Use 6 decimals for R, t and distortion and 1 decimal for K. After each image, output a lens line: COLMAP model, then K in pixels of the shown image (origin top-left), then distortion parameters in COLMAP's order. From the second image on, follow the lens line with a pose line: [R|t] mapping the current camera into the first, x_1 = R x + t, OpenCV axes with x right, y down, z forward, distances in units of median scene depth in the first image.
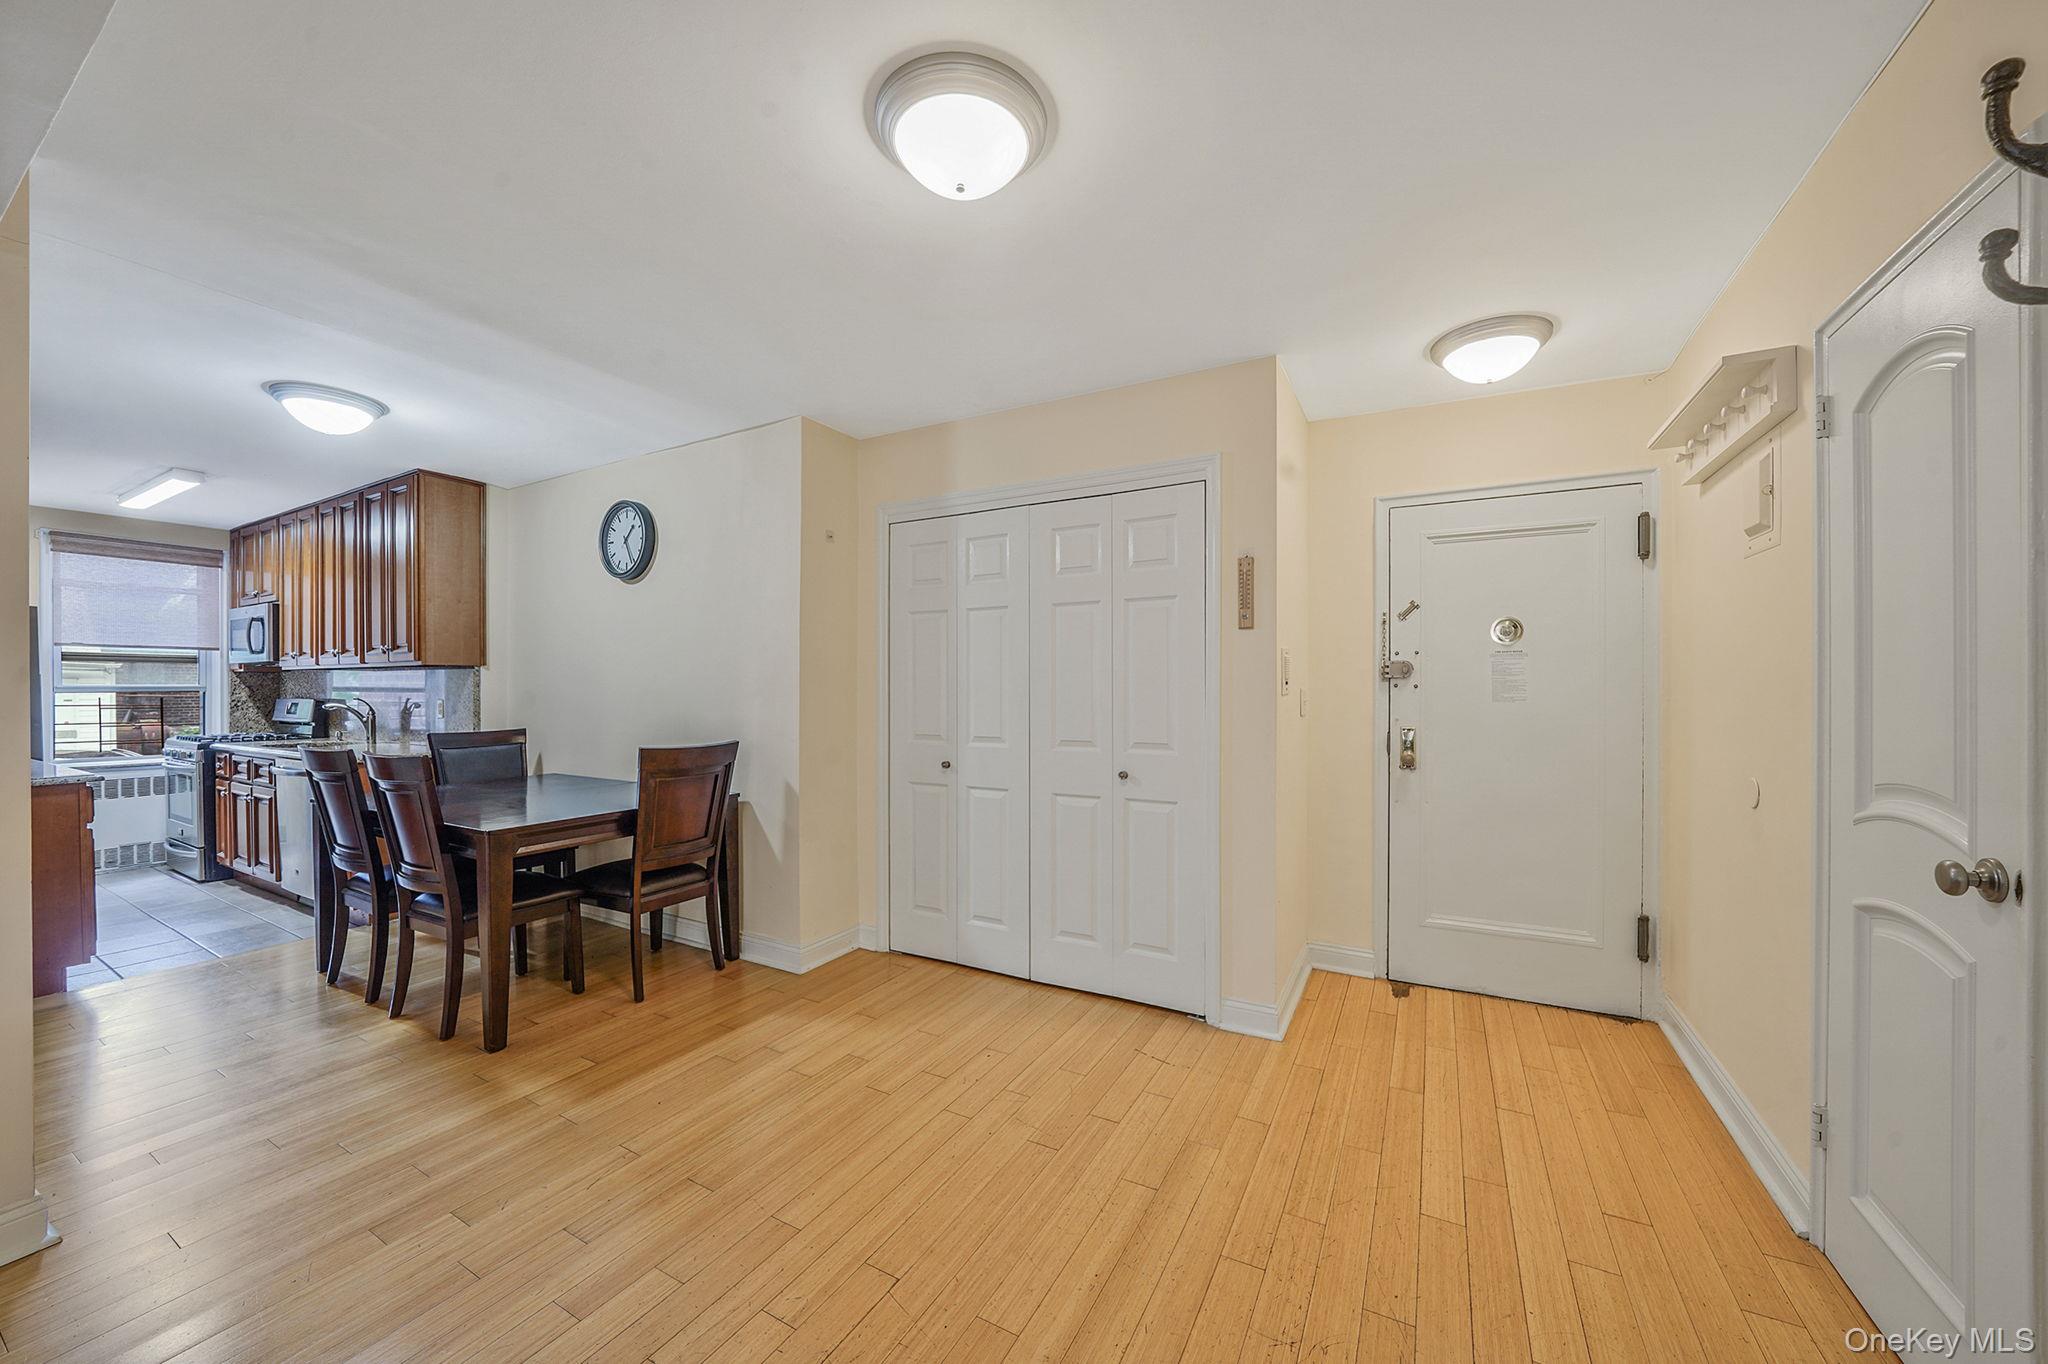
lens RADIAL K [[761.0, 0, 1007.9], [0, 761.0, 690.5], [0, 0, 1]] dist [-0.006398, 0.000258]
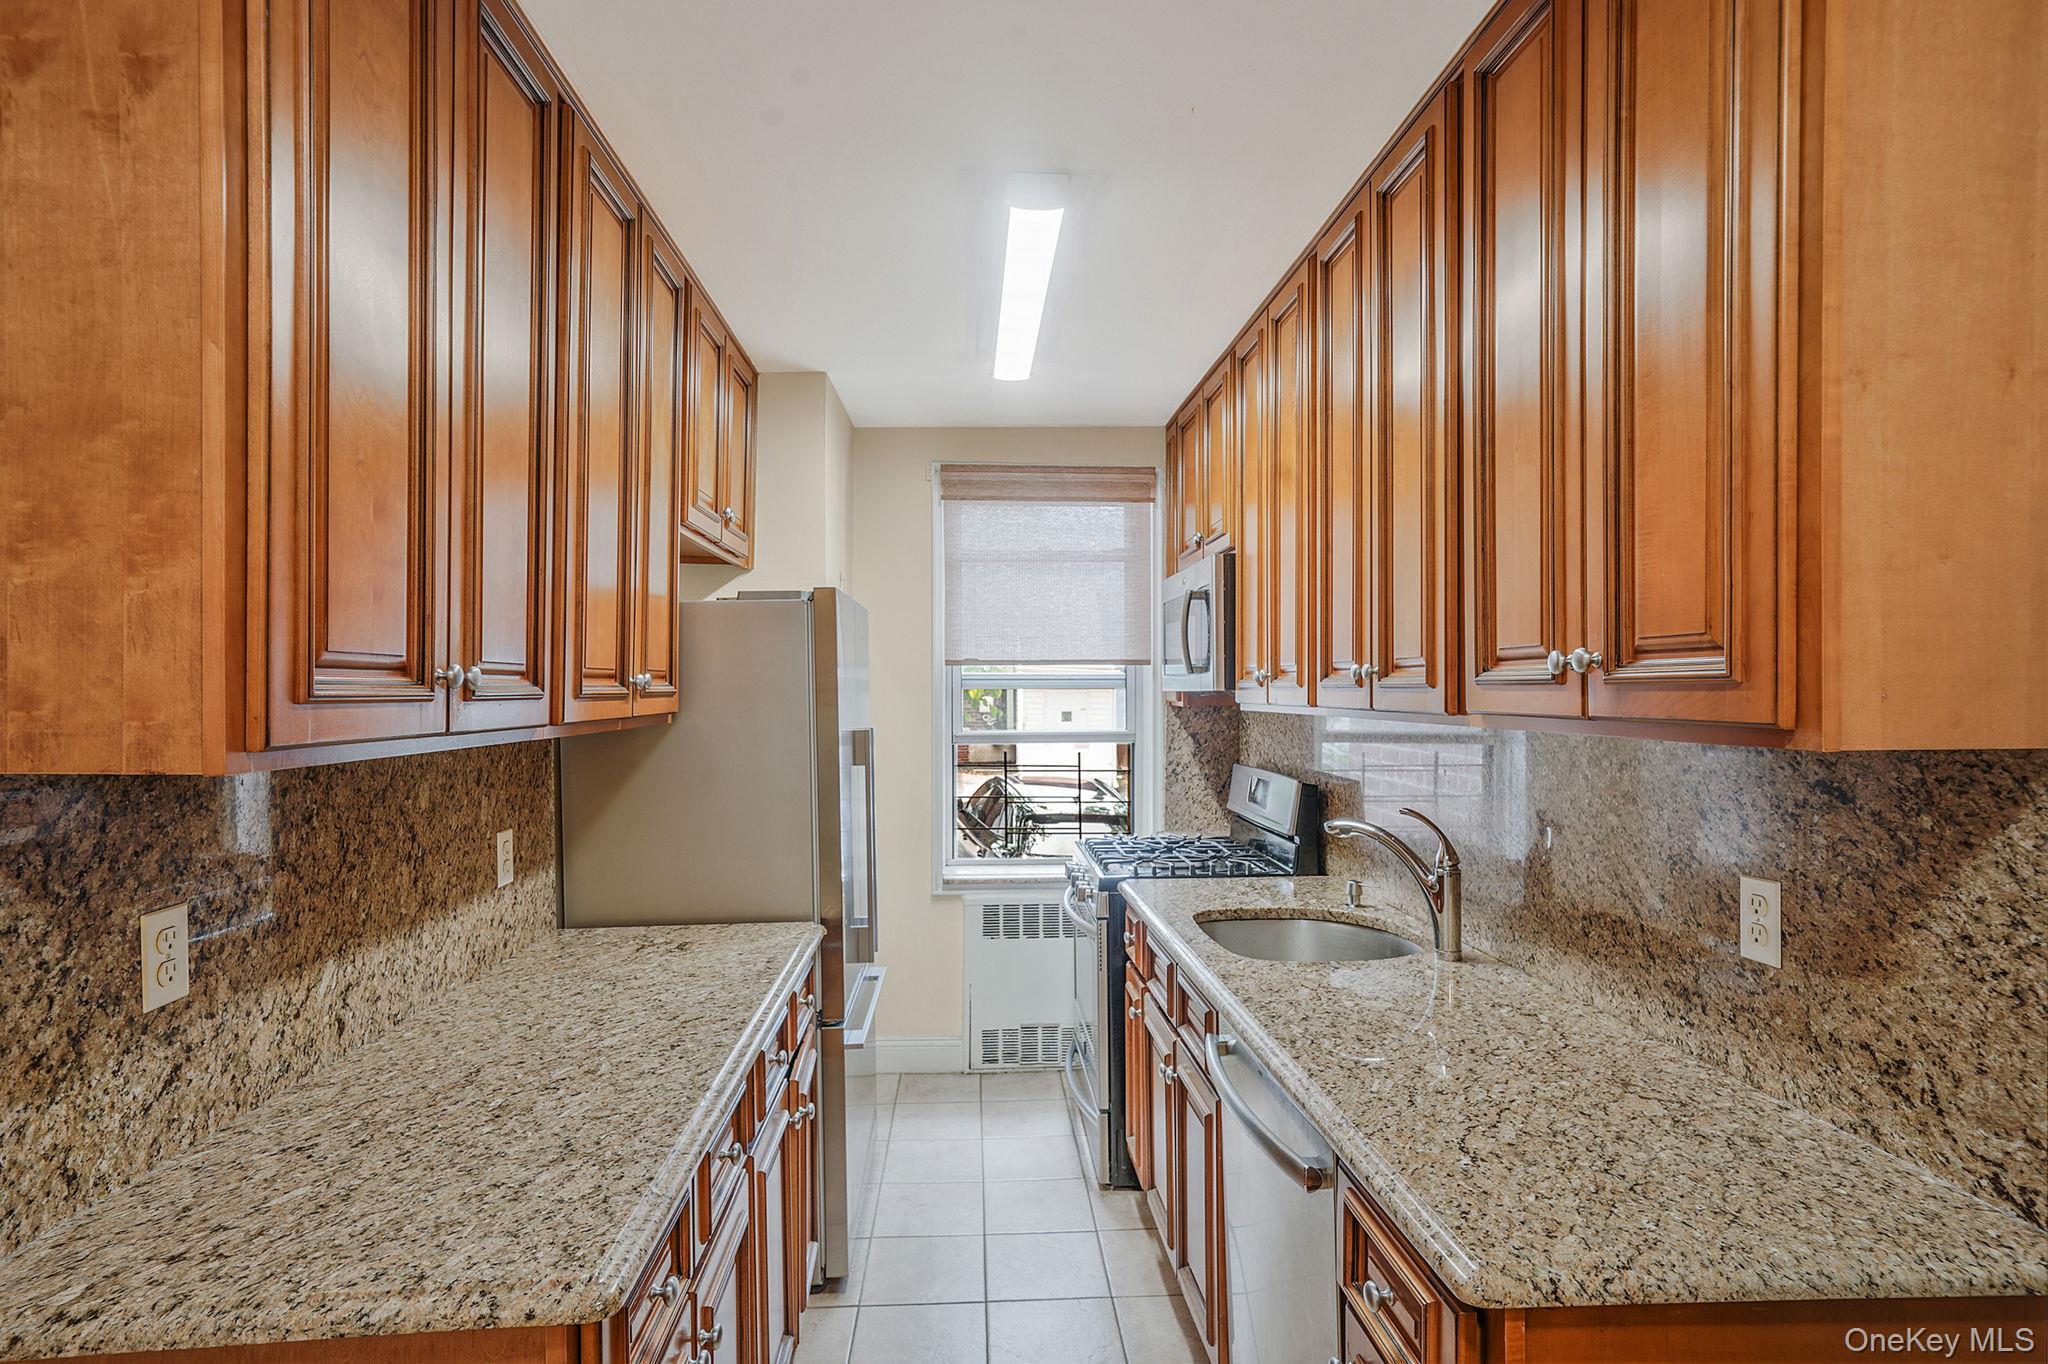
lens RADIAL K [[1011.9, 0, 1025.4], [0, 1011.9, 690.2], [0, 0, 1]] dist [0.000049, 0.000041]
pose [[0.555148, 0.004007, -0.831742, -0.887644], [-0.001641, 0.999992, 0.003723, -0.064587], [0.831750, -0.000702, 0.555150, 0.936022]]
